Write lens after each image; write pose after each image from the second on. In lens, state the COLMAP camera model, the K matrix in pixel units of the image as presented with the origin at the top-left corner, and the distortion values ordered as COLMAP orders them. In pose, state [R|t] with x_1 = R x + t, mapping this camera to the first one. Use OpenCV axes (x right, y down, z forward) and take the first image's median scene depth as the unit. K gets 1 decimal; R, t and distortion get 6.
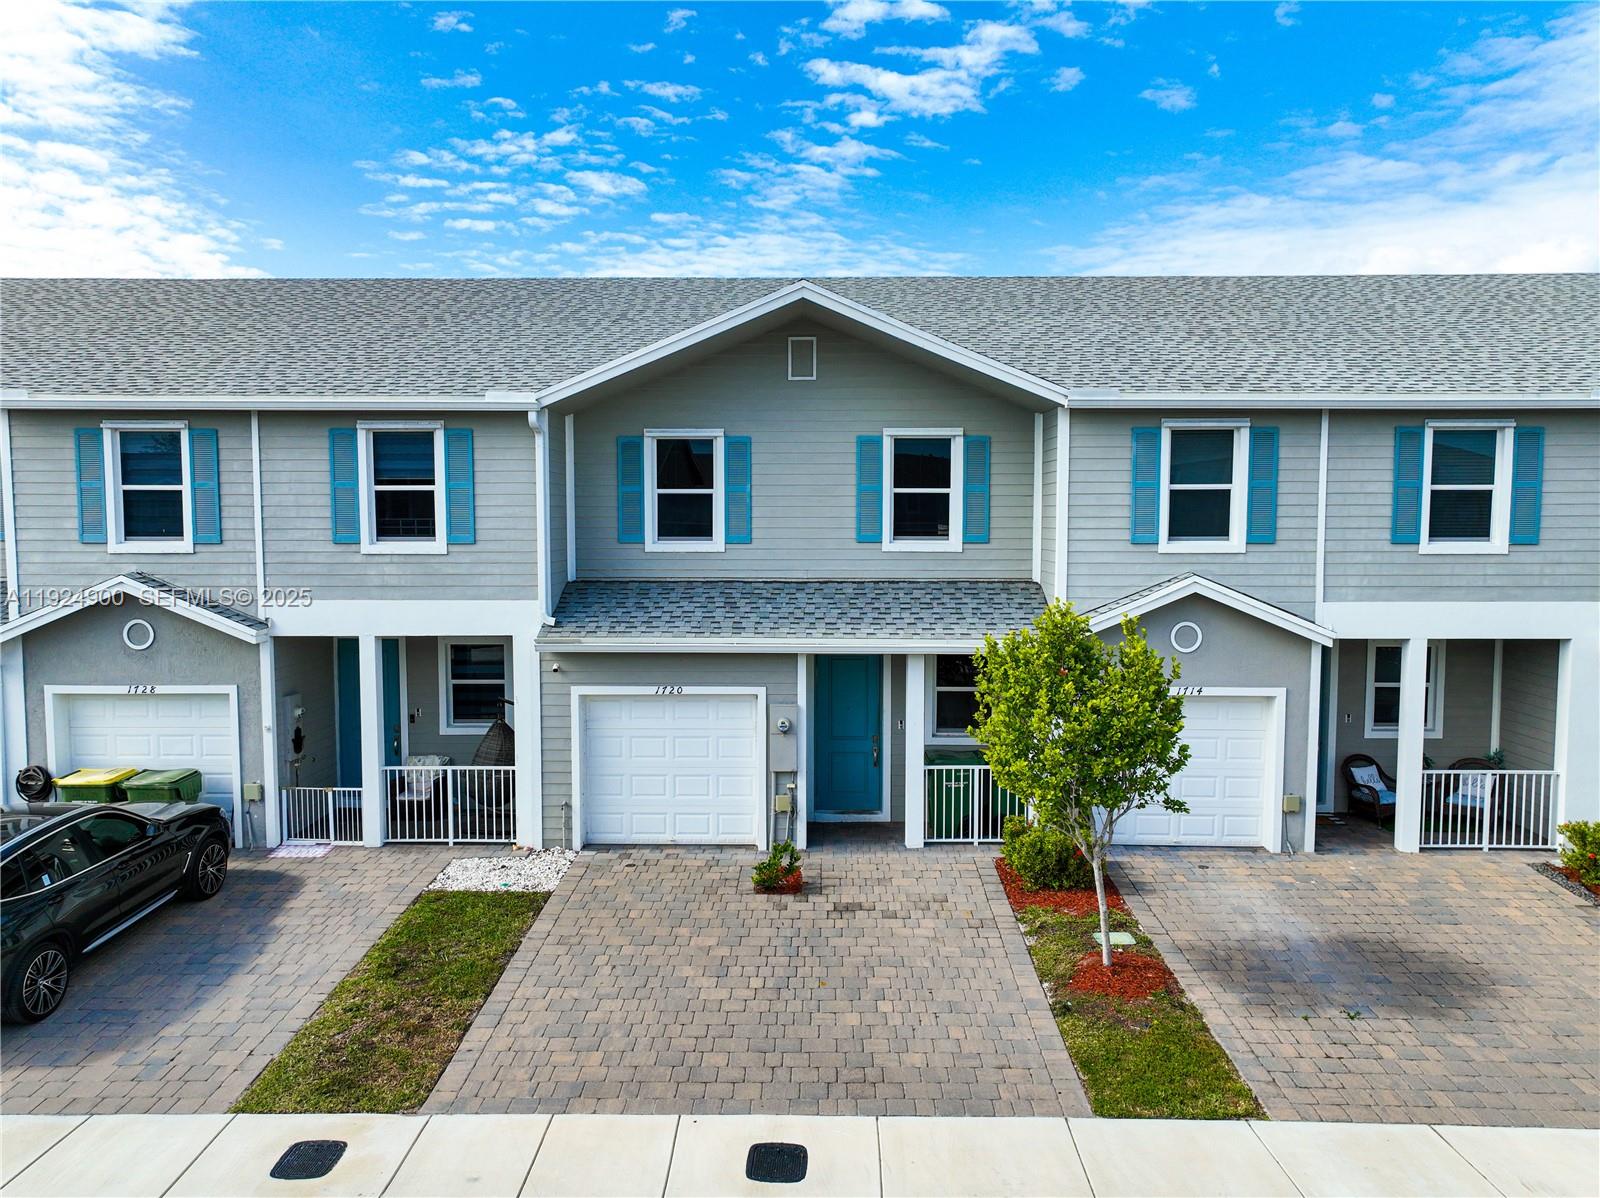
lens RADIAL K [[1126.7, 0, 800.0], [0, 1126.7, 599.0], [0, 0, 1]] dist [-0.010941, 0.026853]
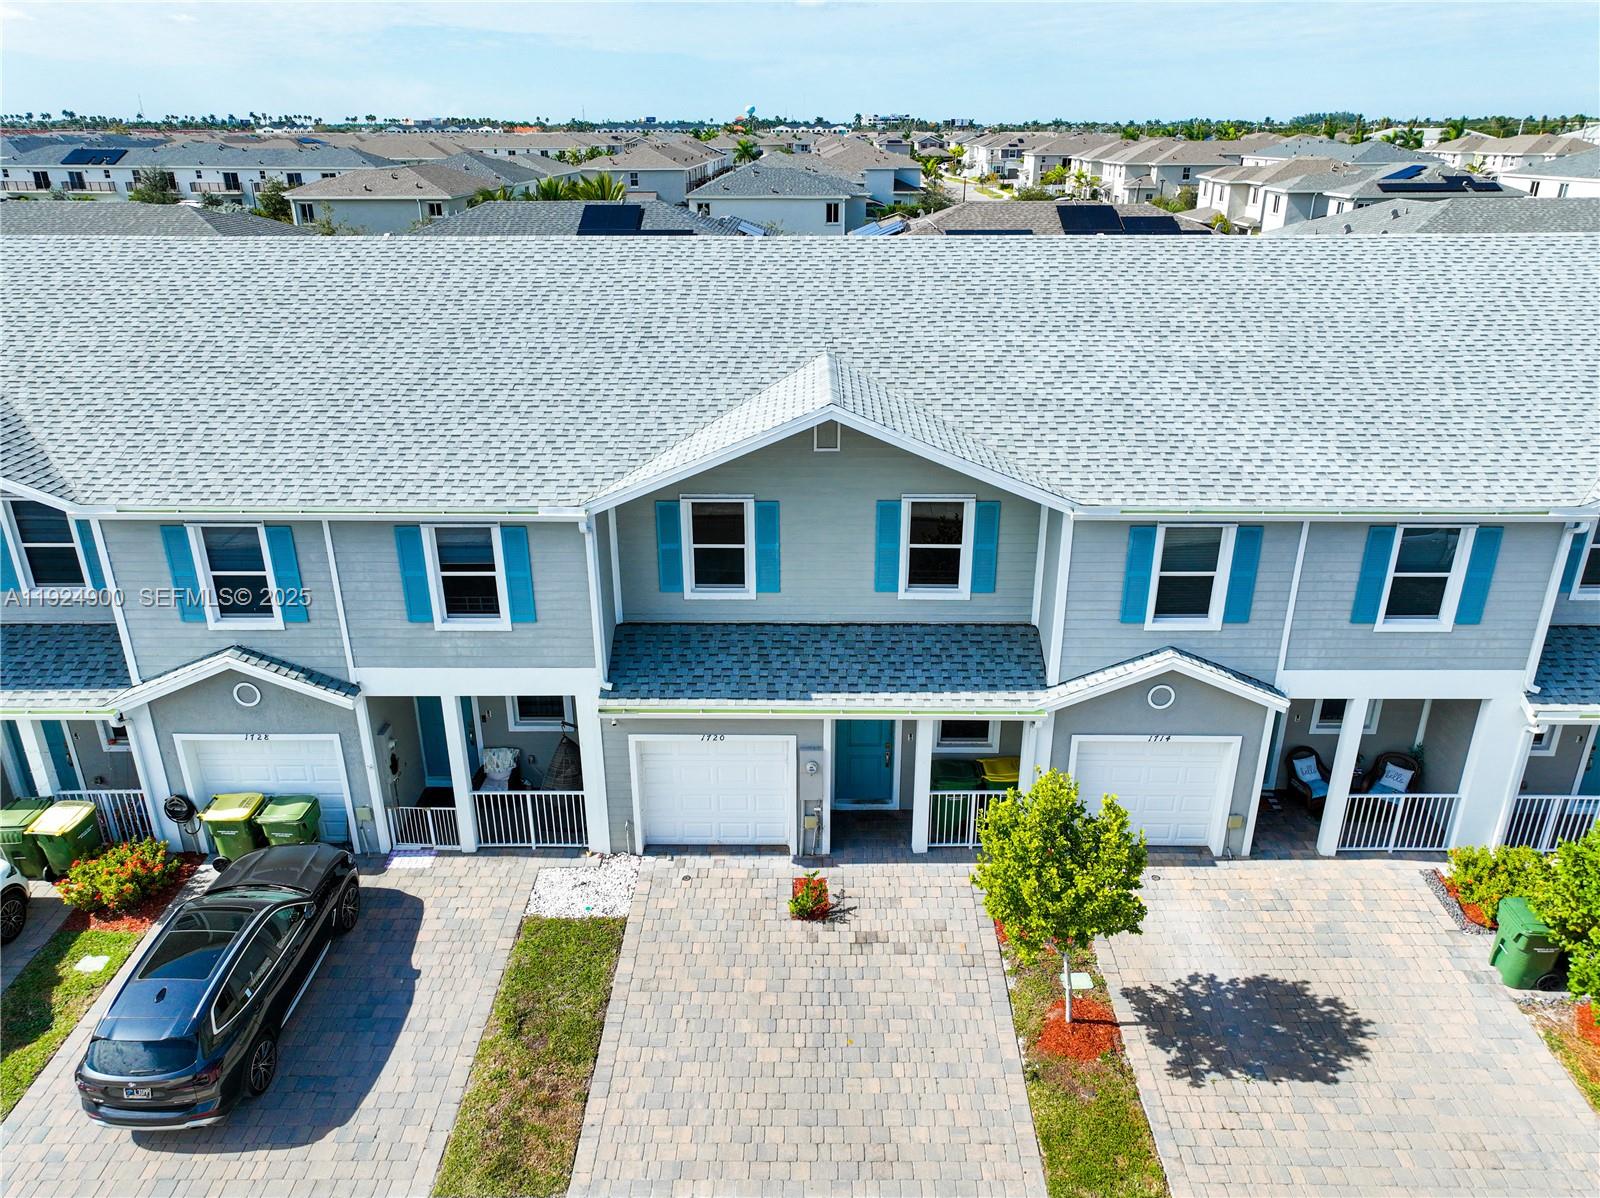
lens RADIAL K [[1126.7, 0, 800.0], [0, 1126.7, 599.0], [0, 0, 1]] dist [-0.010941, 0.026853]
pose [[0.999967, -0.005508, 0.006039, -0.032963], [0.003291, 0.947608, 0.319420, -0.430255], [-0.007482, -0.319389, 0.947594, -0.056859]]
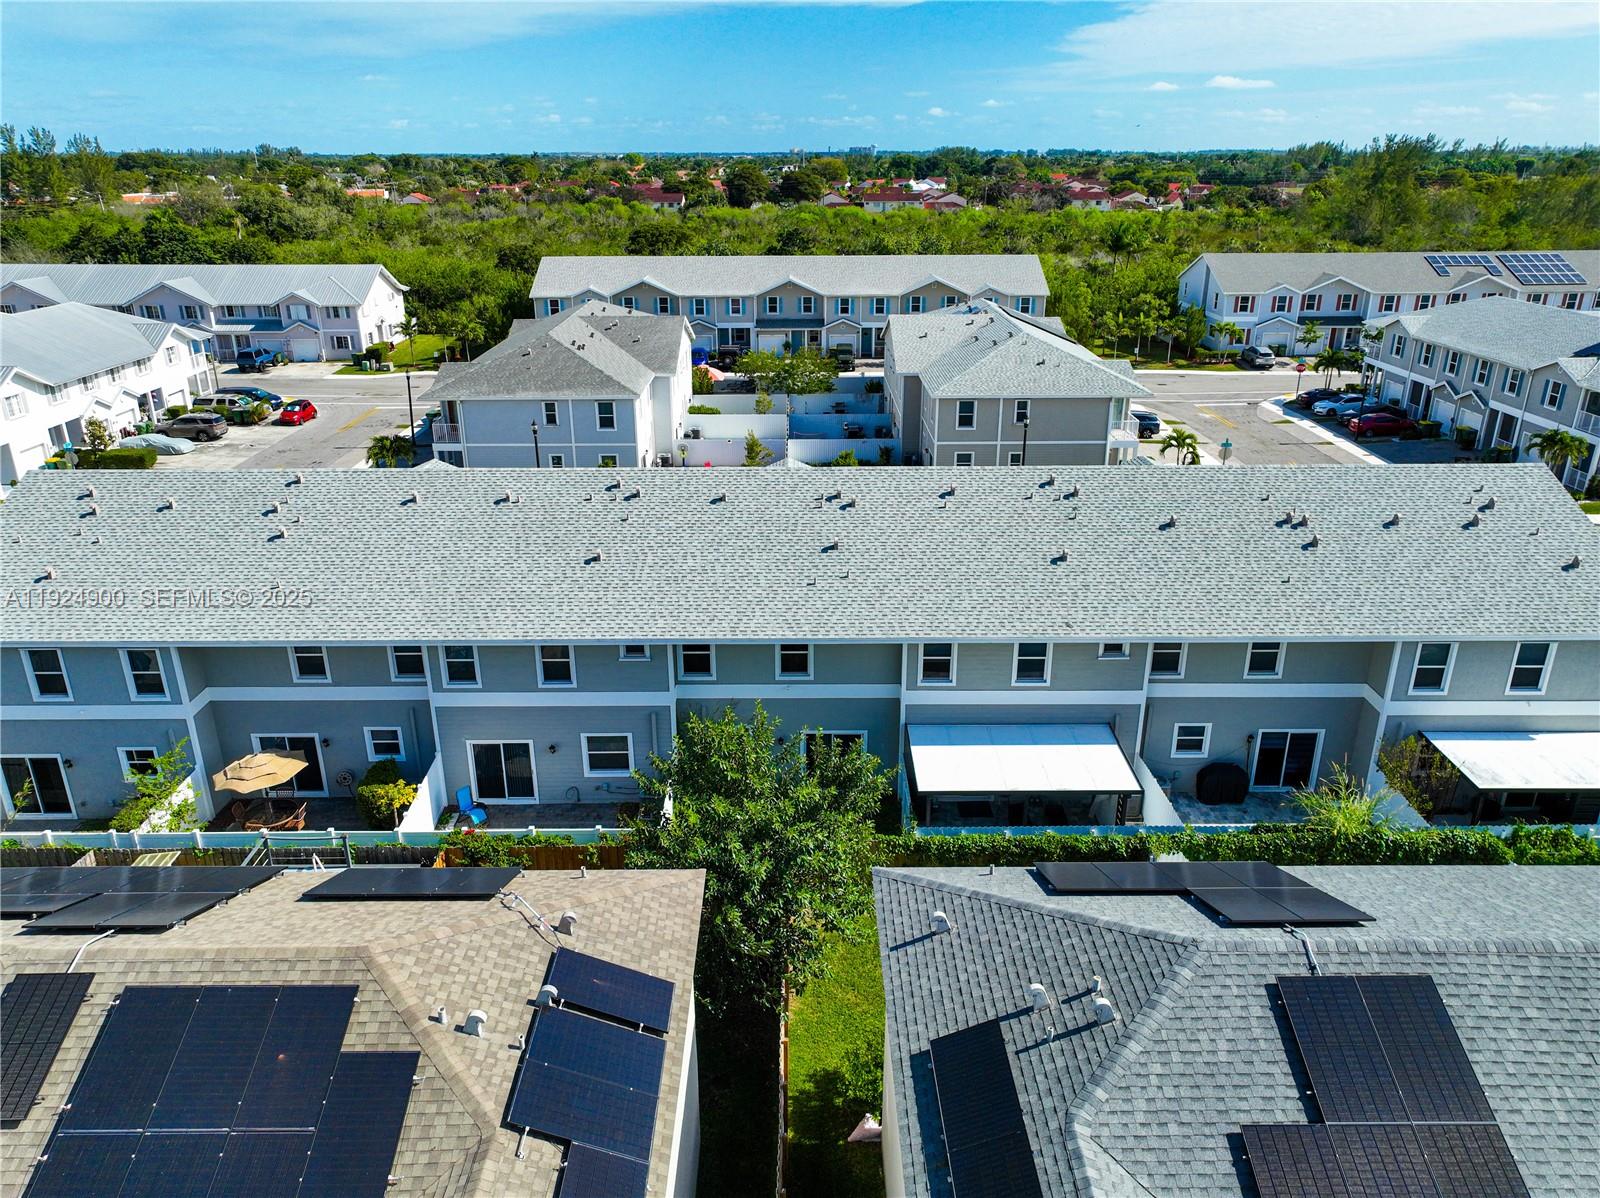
lens RADIAL K [[1126.7, 0, 800.0], [0, 1126.7, 599.0], [0, 0, 1]] dist [-0.010941, 0.026853]
pose [[0.999833, -0.008335, 0.016254, -0.068502], [0.003094, 0.954246, 0.299006, -0.470540], [-0.018003, -0.298905, 0.954113, -6.486098]]
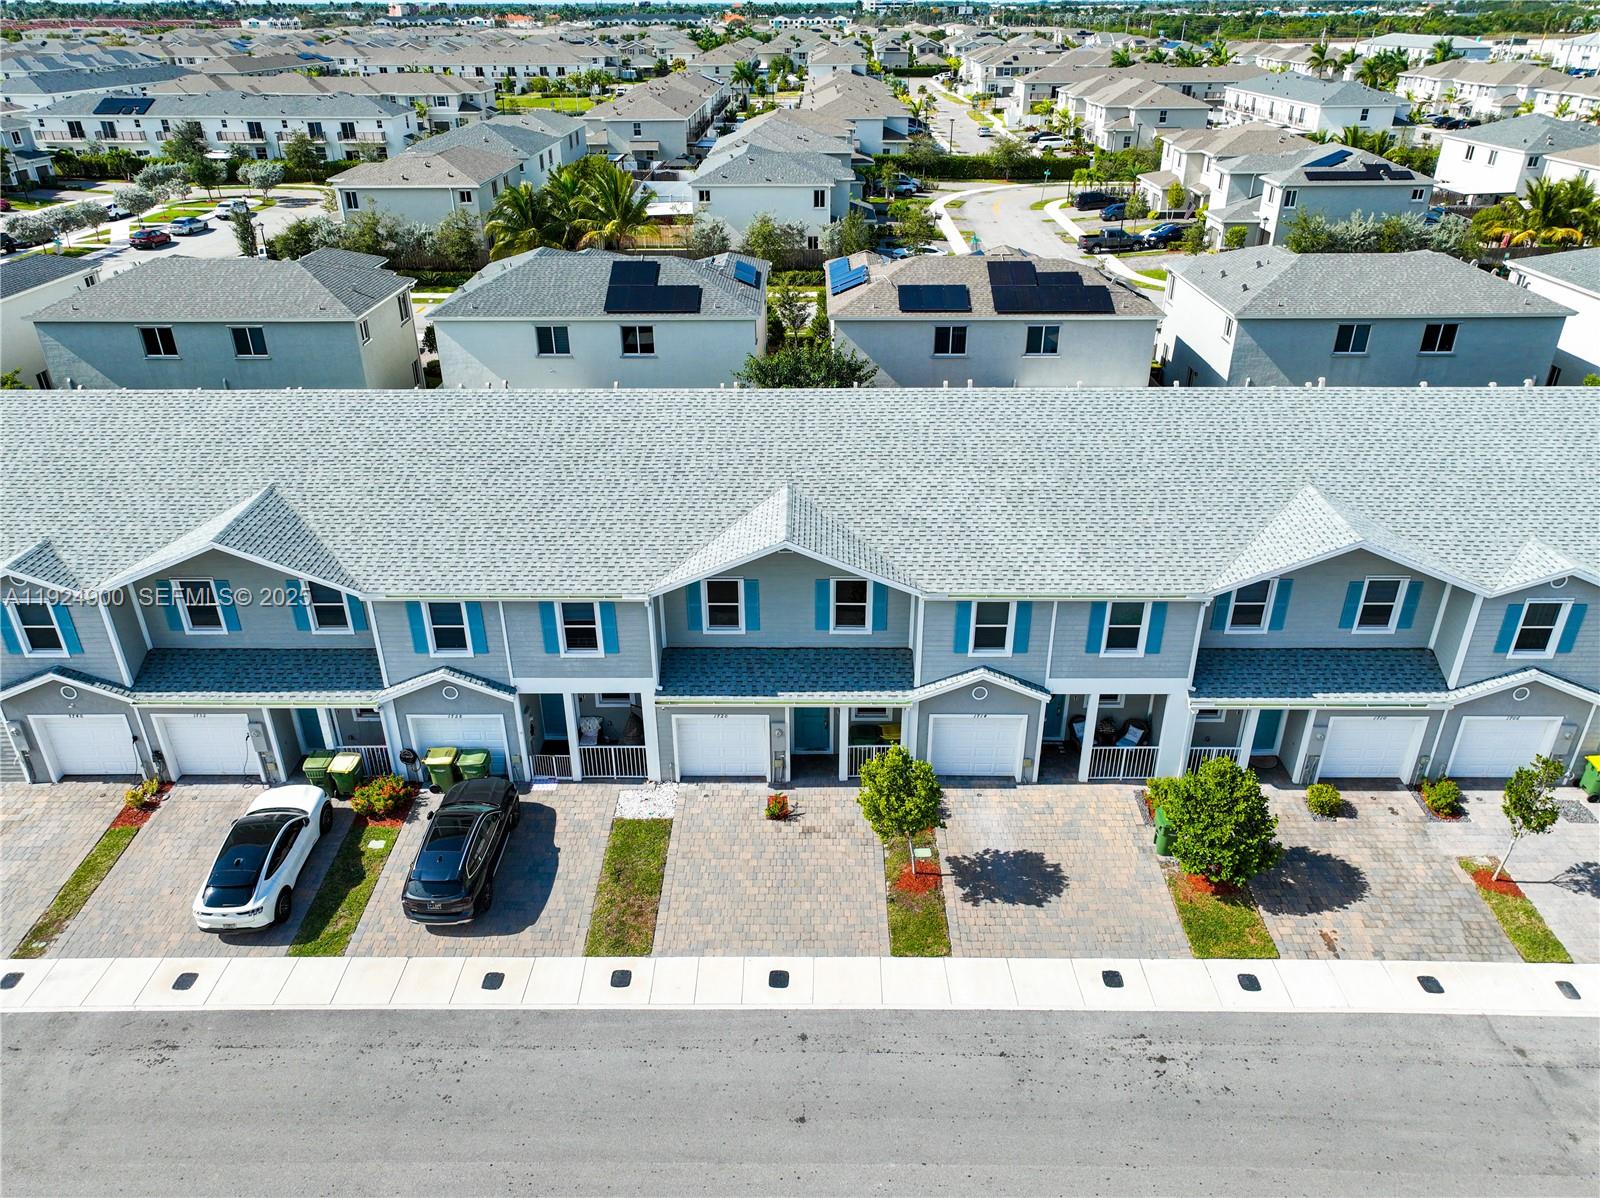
lens RADIAL K [[1126.7, 0, 800.0], [0, 1126.7, 599.0], [0, 0, 1]] dist [-0.010941, 0.026853]
pose [[0.999955, -0.008661, 0.003865, 0.018604], [0.006366, 0.915002, 0.403399, -0.924455], [-0.007030, -0.403356, 0.915016, -0.753840]]
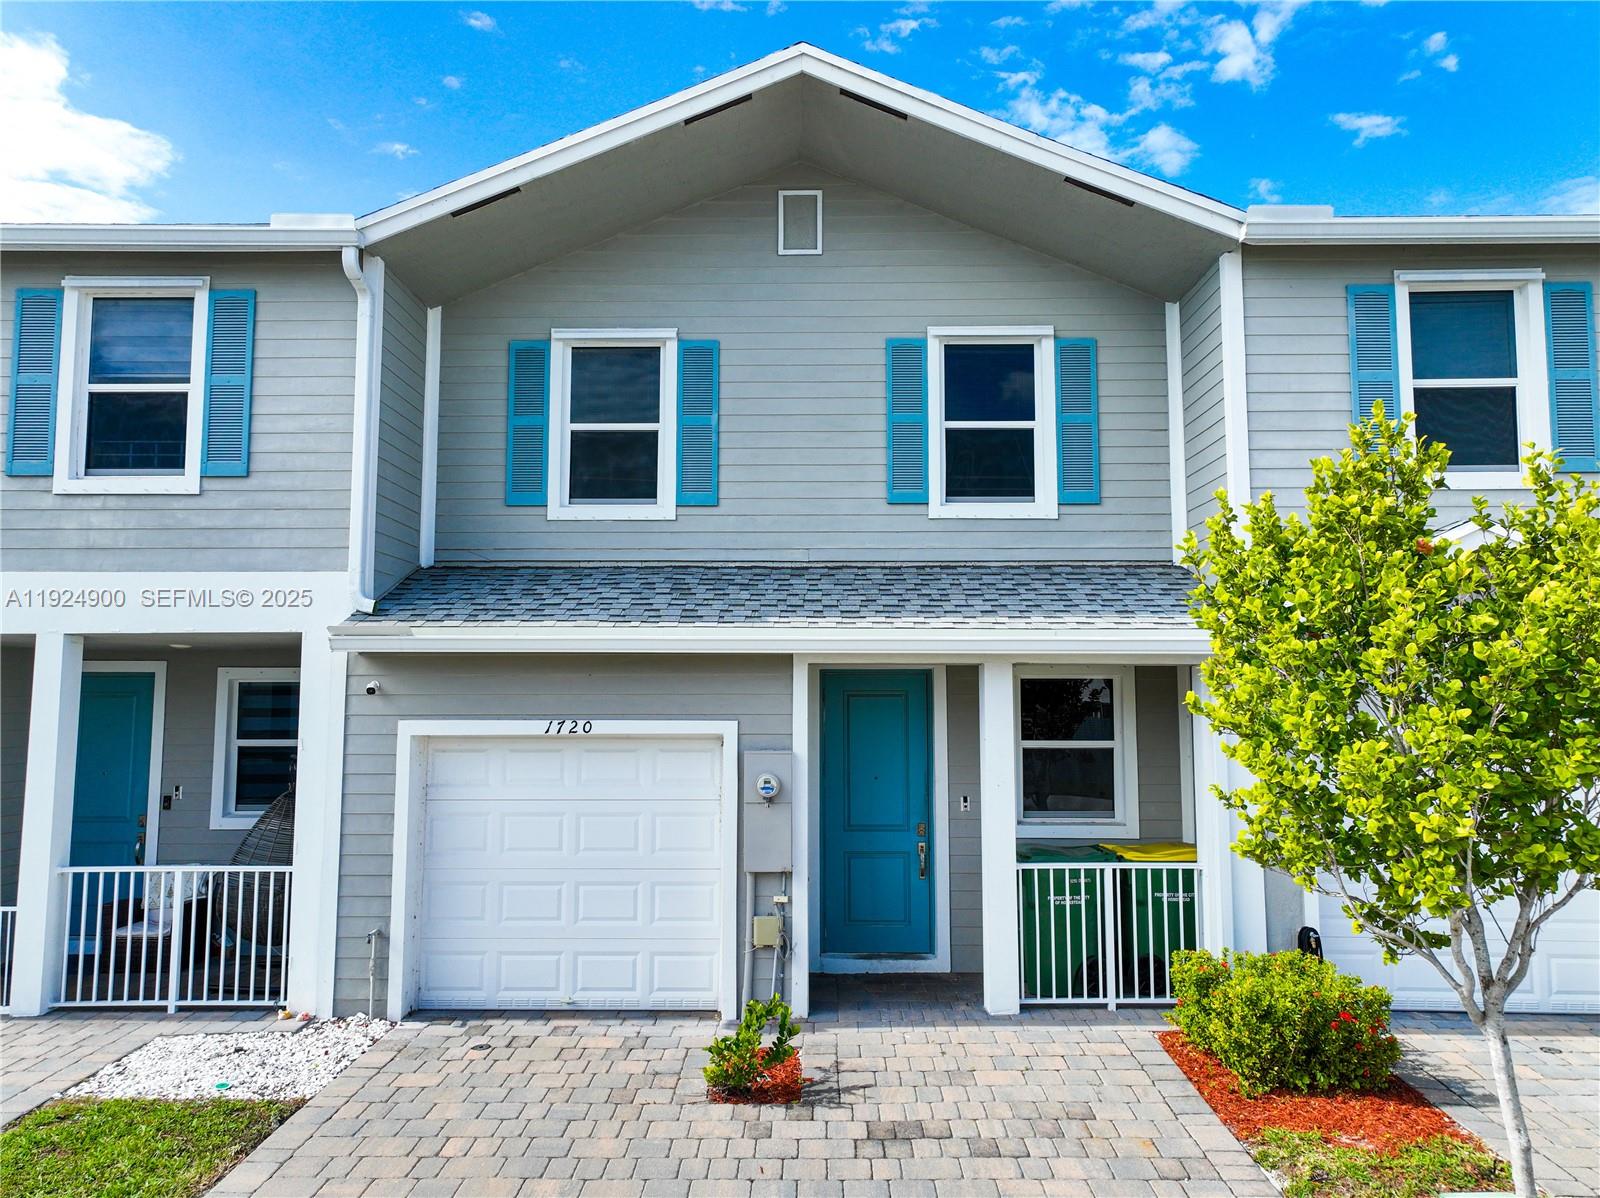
lens RADIAL K [[1126.7, 0, 800.0], [0, 1126.7, 599.0], [0, 0, 1]] dist [-0.010941, 0.026853]
pose [[0.999984, 0.000887, 0.005662, -0.001812], [0.000059, 0.986315, -0.164874, 0.112392], [-0.005731, 0.164872, 0.986298, 0.427202]]
